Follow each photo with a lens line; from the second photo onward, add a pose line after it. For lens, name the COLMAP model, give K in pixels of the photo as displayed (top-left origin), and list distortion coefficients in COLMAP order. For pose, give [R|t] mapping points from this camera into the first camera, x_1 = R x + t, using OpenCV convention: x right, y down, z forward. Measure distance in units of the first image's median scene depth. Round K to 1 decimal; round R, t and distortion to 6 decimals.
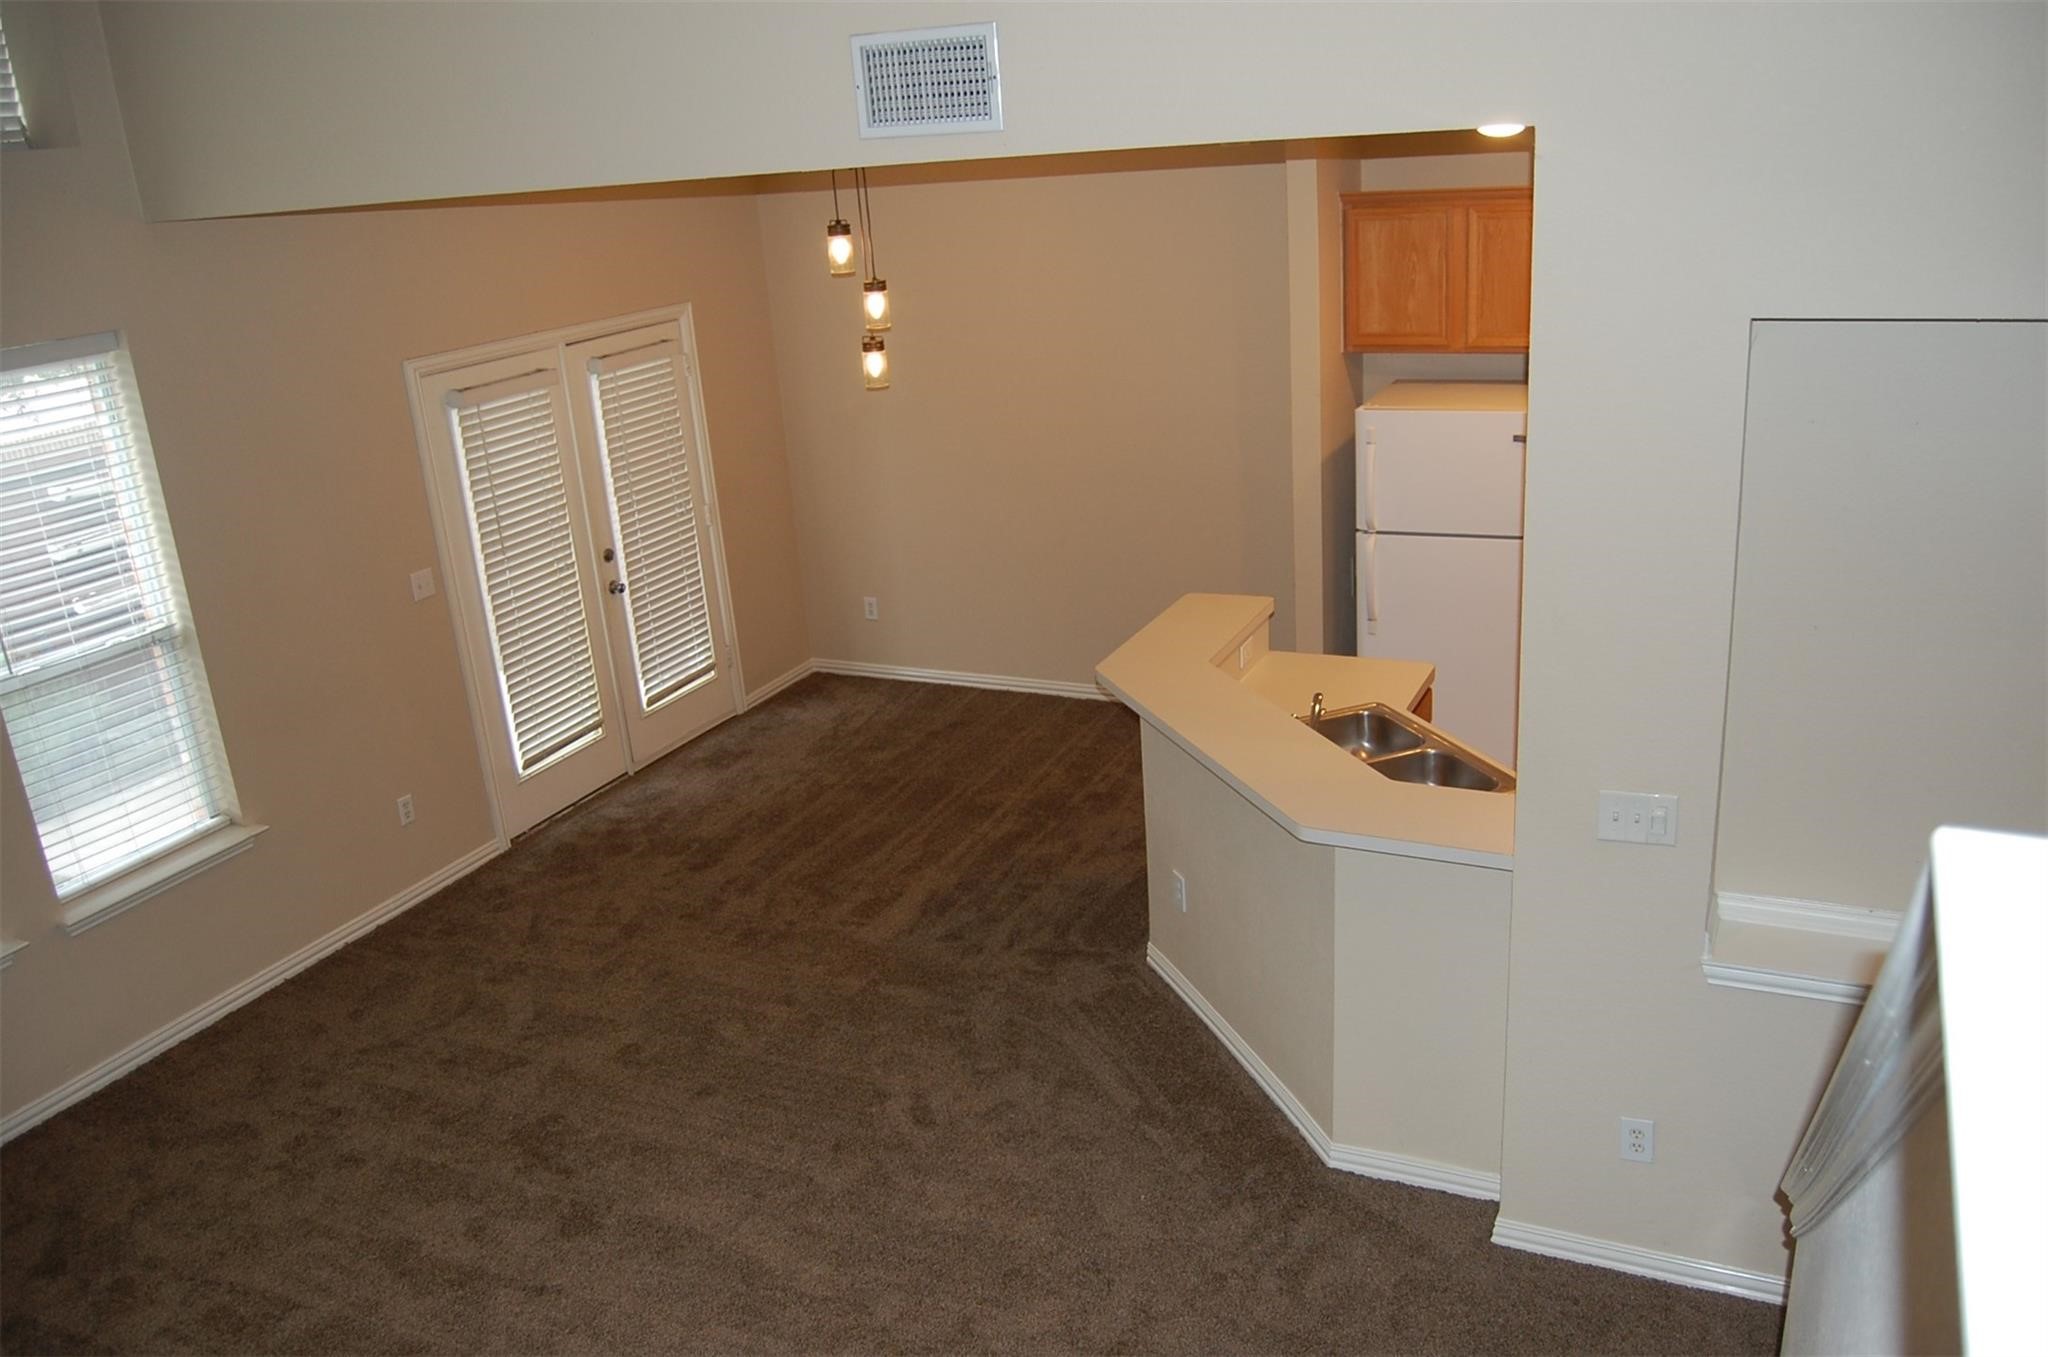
lens RADIAL K [[1607.2, 0, 1046.2], [0, 1607.2, 681.7], [0, 0, 1]] dist [-0.105729, 0.043554]
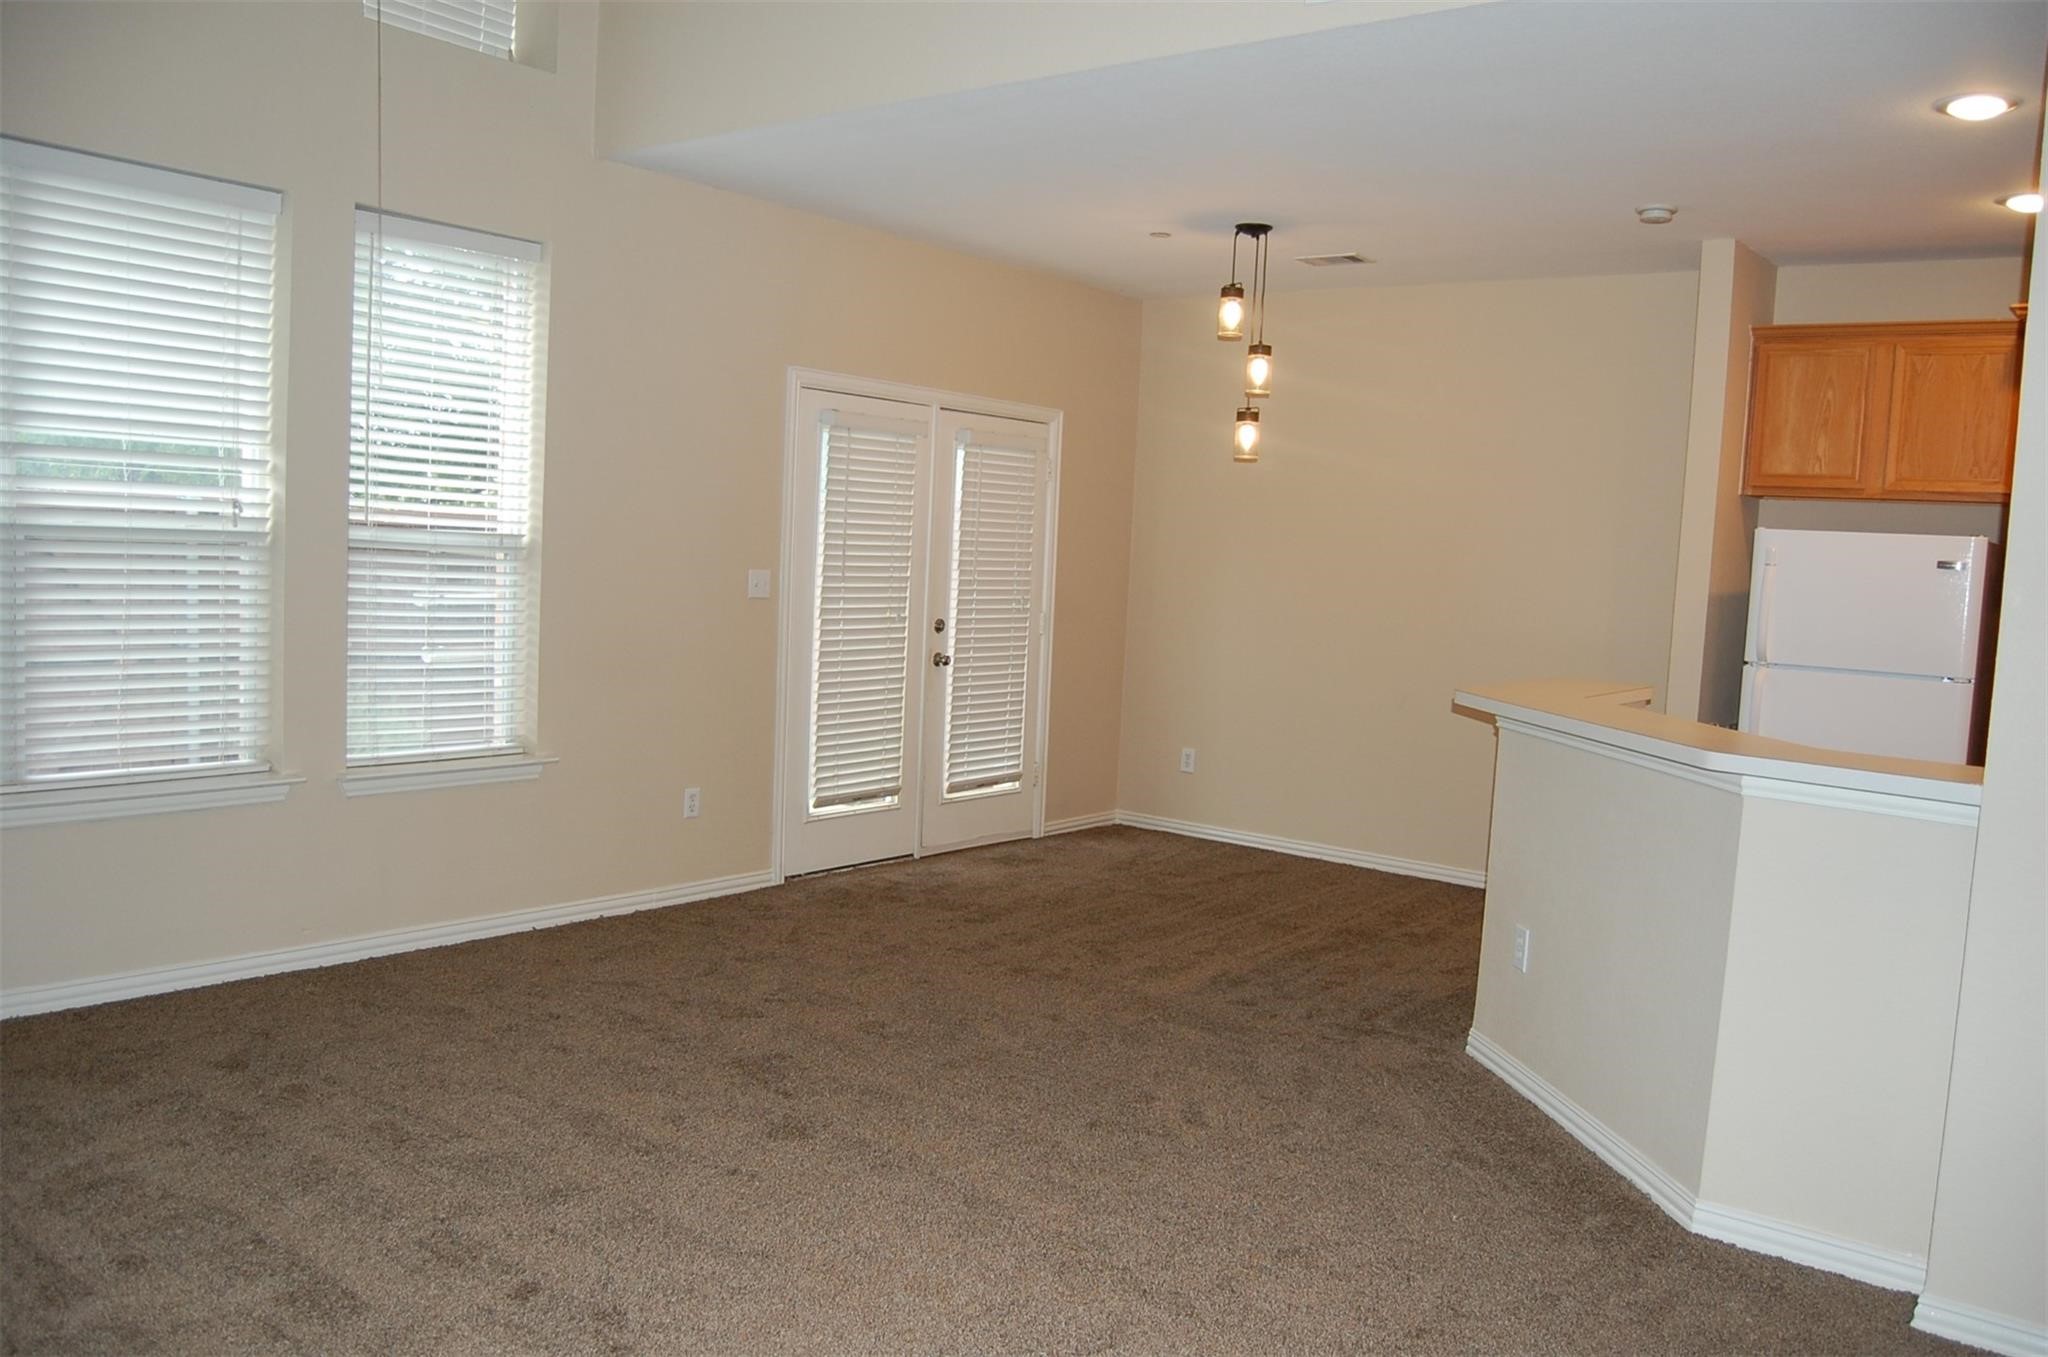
lens RADIAL K [[1604.9, 0, 1030.5], [0, 1604.9, 688.2], [0, 0, 1]] dist [-0.098834, 0.038600]
pose [[0.969660, 0.135401, -0.203532, -0.015487], [-0.181115, 0.957109, -0.226142, 0.199650], [0.164183, 0.256144, 0.952593, 0.086652]]
